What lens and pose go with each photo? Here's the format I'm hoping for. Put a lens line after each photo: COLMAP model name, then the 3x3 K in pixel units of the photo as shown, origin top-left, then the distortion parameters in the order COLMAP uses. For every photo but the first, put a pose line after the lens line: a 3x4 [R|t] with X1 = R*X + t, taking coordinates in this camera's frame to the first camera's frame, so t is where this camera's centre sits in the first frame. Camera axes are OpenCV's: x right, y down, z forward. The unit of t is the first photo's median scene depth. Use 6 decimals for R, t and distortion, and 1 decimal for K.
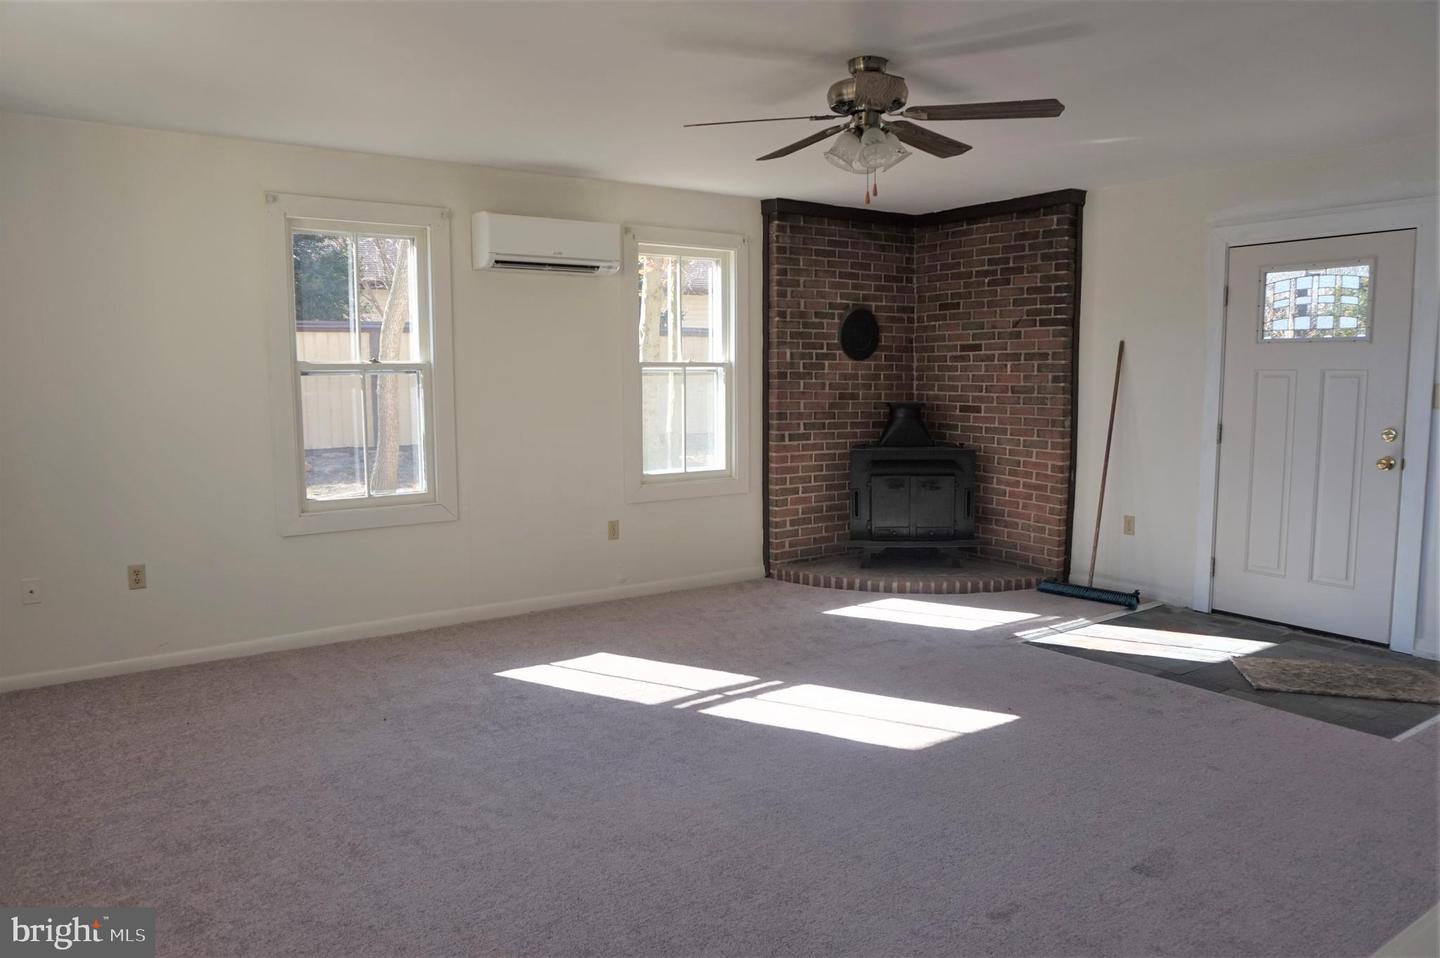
lens RADIAL K [[990.1, 0, 738.8], [0, 990.1, 479.2], [0, 0, 1]] dist [-0.026794, 0.002045]
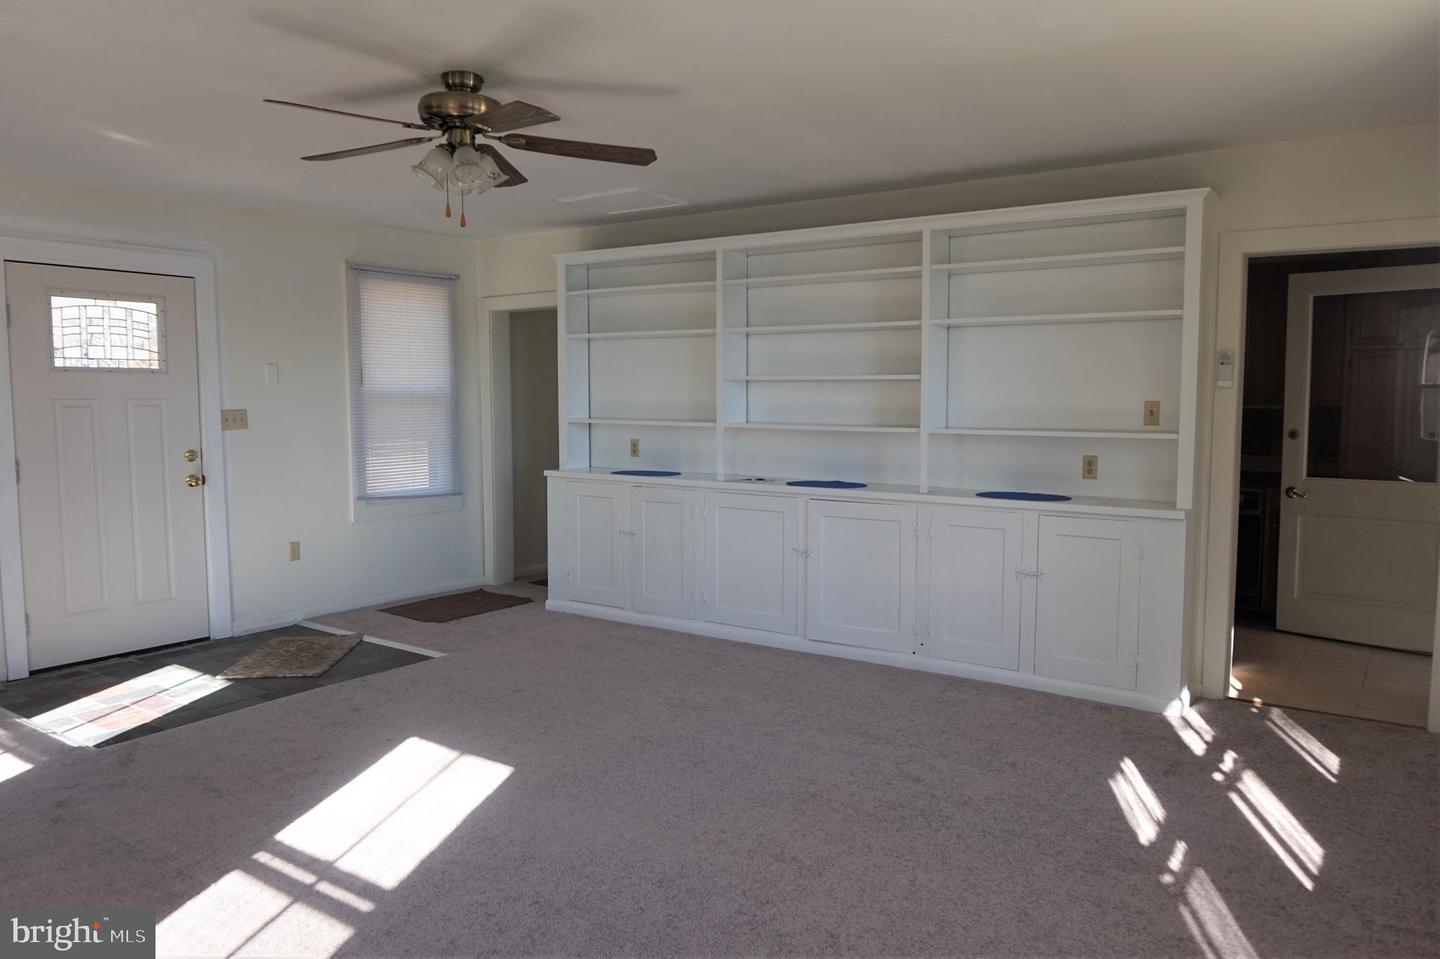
lens RADIAL K [[990.1, 0, 738.8], [0, 990.1, 479.7], [0, 0, 1]] dist [-0.026794, 0.002045]
pose [[-0.348006, -0.081234, 0.933966, -0.486238], [0.095989, 0.987915, 0.121693, -0.074355], [-0.932565, 0.132000, -0.336003, 0.614473]]
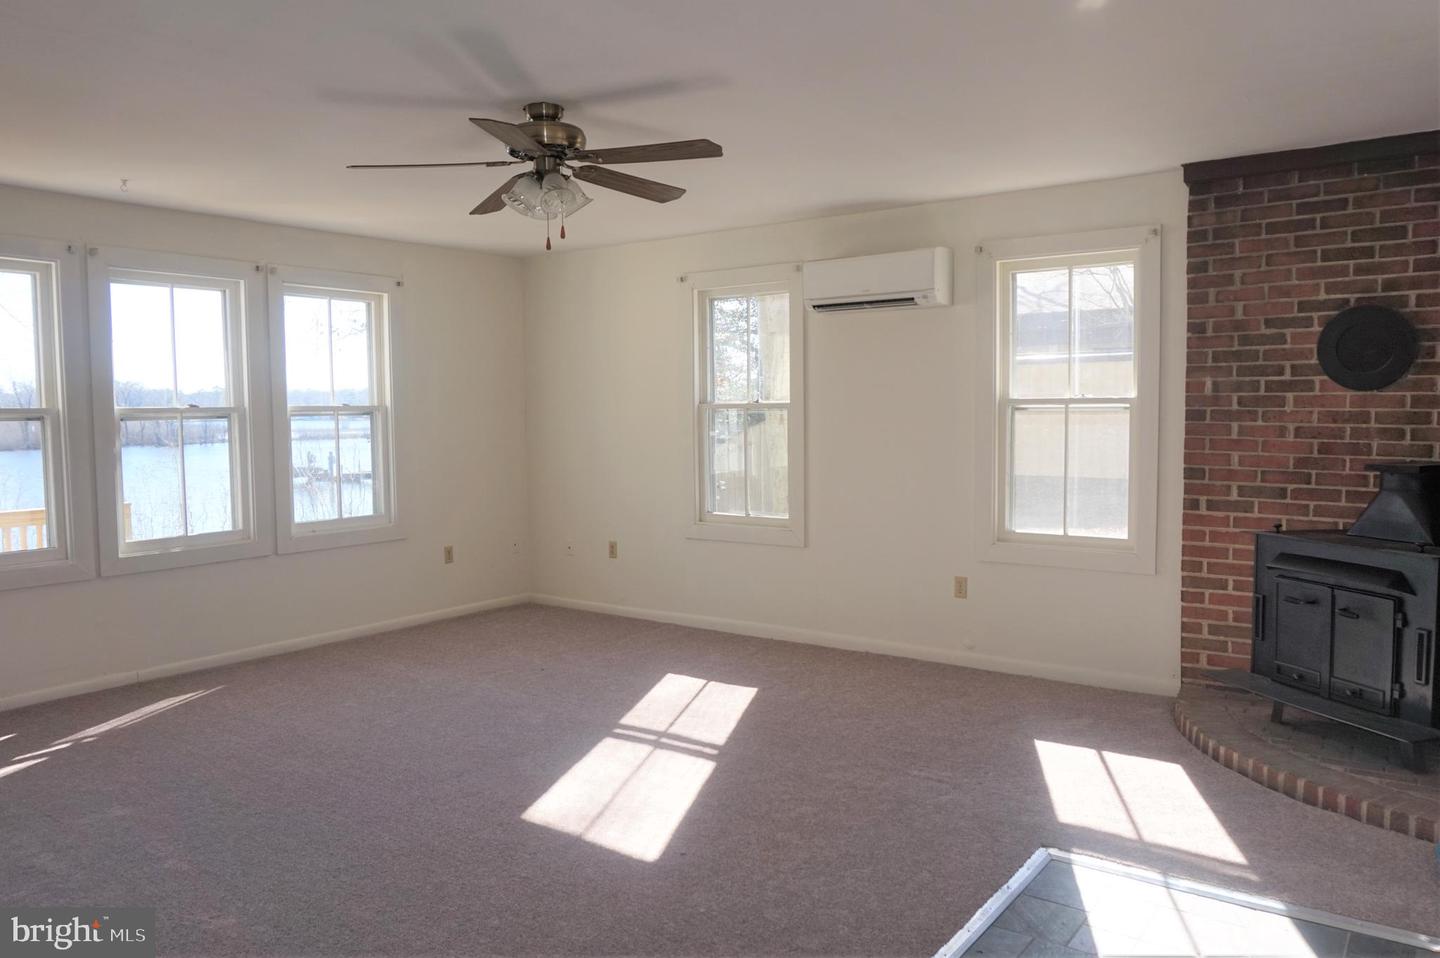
lens RADIAL K [[1021.1, 0, 720.1], [0, 1021.1, 496.7], [0, 0, 1]] dist [-0.075227, 0.072066]
pose [[0.308186, 0.083838, -0.947625, 0.641705], [-0.089972, 0.994213, 0.058699, -0.061495], [0.947062, 0.067169, 0.313946, 0.481169]]
